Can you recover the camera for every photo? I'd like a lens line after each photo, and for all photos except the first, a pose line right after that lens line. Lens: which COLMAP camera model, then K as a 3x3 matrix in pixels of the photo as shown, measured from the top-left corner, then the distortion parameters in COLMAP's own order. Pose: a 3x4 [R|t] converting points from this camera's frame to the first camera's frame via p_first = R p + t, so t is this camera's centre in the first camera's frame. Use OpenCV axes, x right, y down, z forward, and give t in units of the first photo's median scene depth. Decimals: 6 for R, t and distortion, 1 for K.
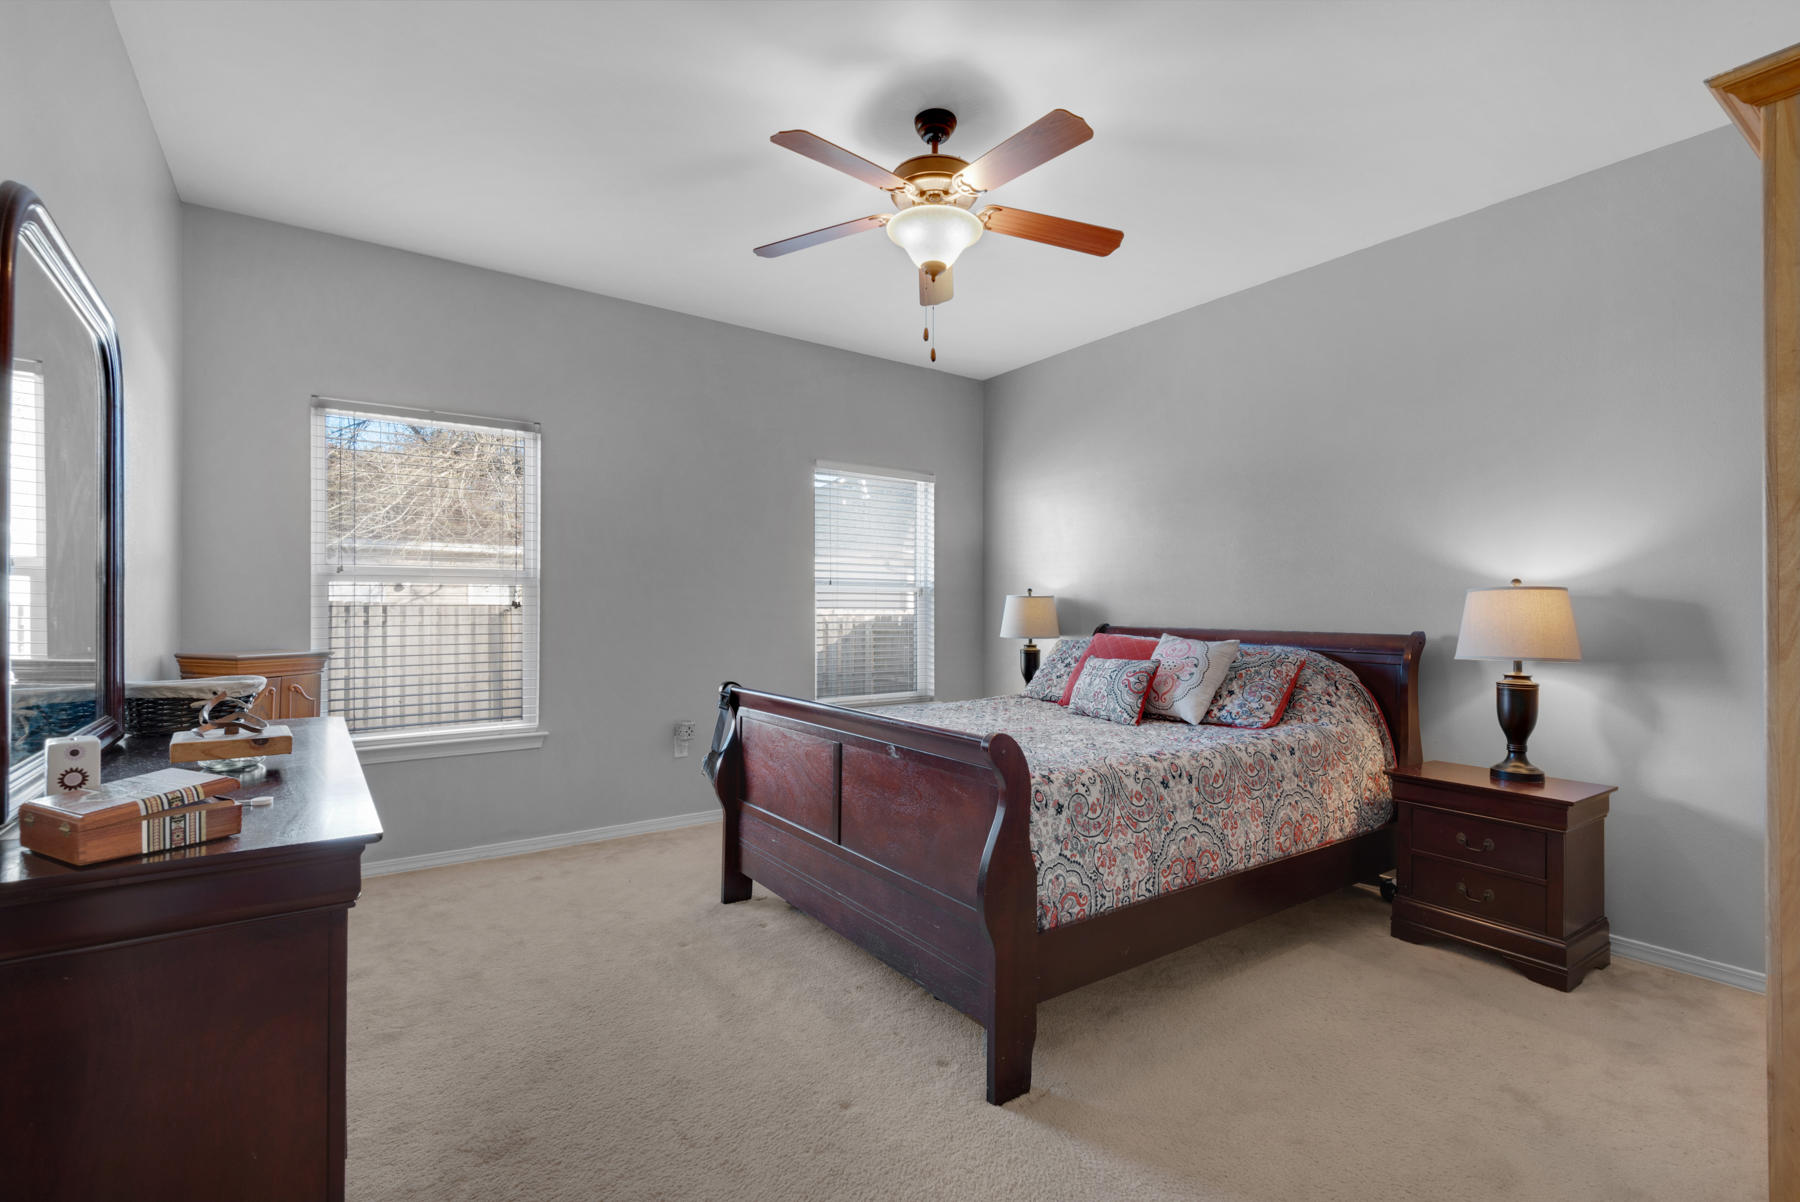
lens RADIAL K [[818.7, 0, 905.5], [0, 818.7, 622.3], [0, 0, 1]] dist [0.013635, -0.000650]
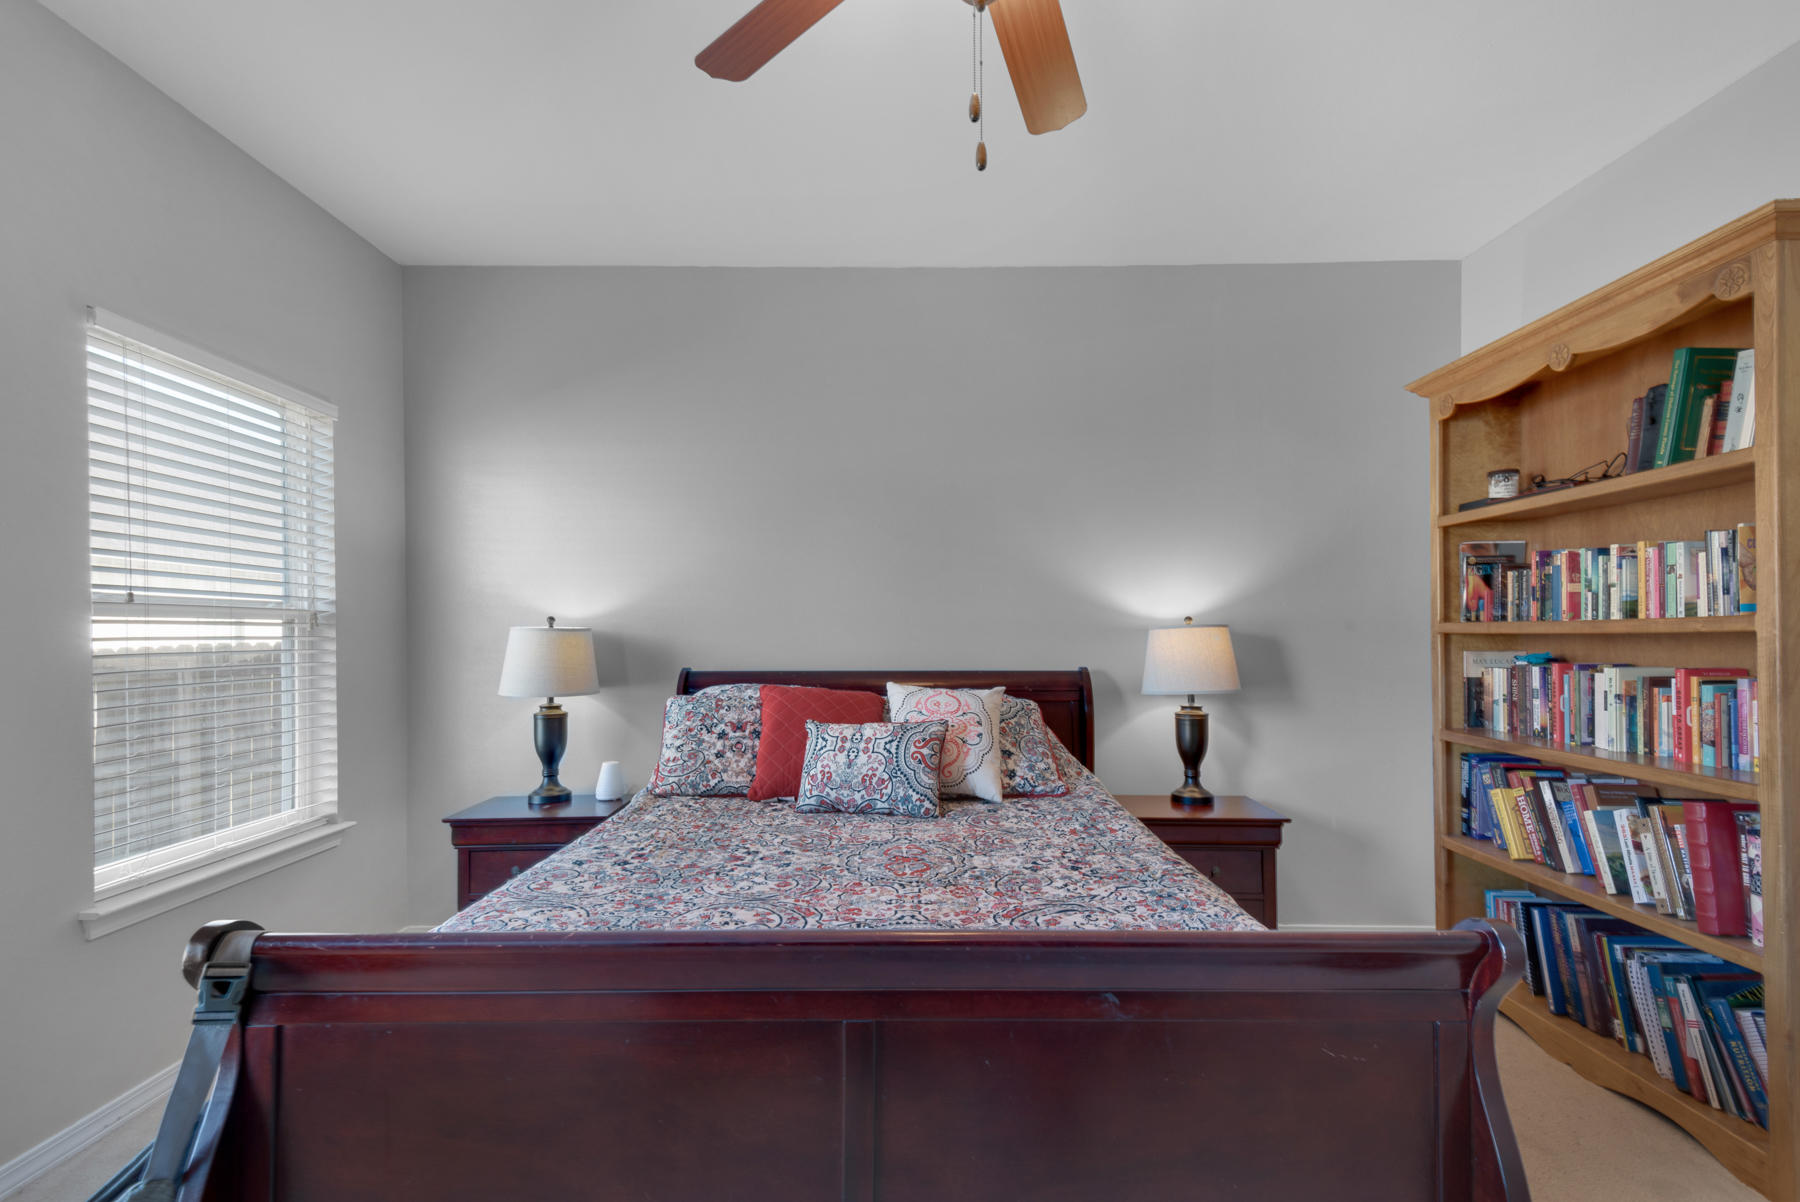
lens RADIAL K [[845.3, 0, 893.1], [0, 845.3, 627.8], [0, 0, 1]] dist [0.039114, -0.024652]
pose [[0.580133, -0.002128, 0.814519, -0.331746], [0.019952, 0.999734, -0.011599, -0.028398], [-0.814277, 0.022980, 0.580021, 0.595855]]
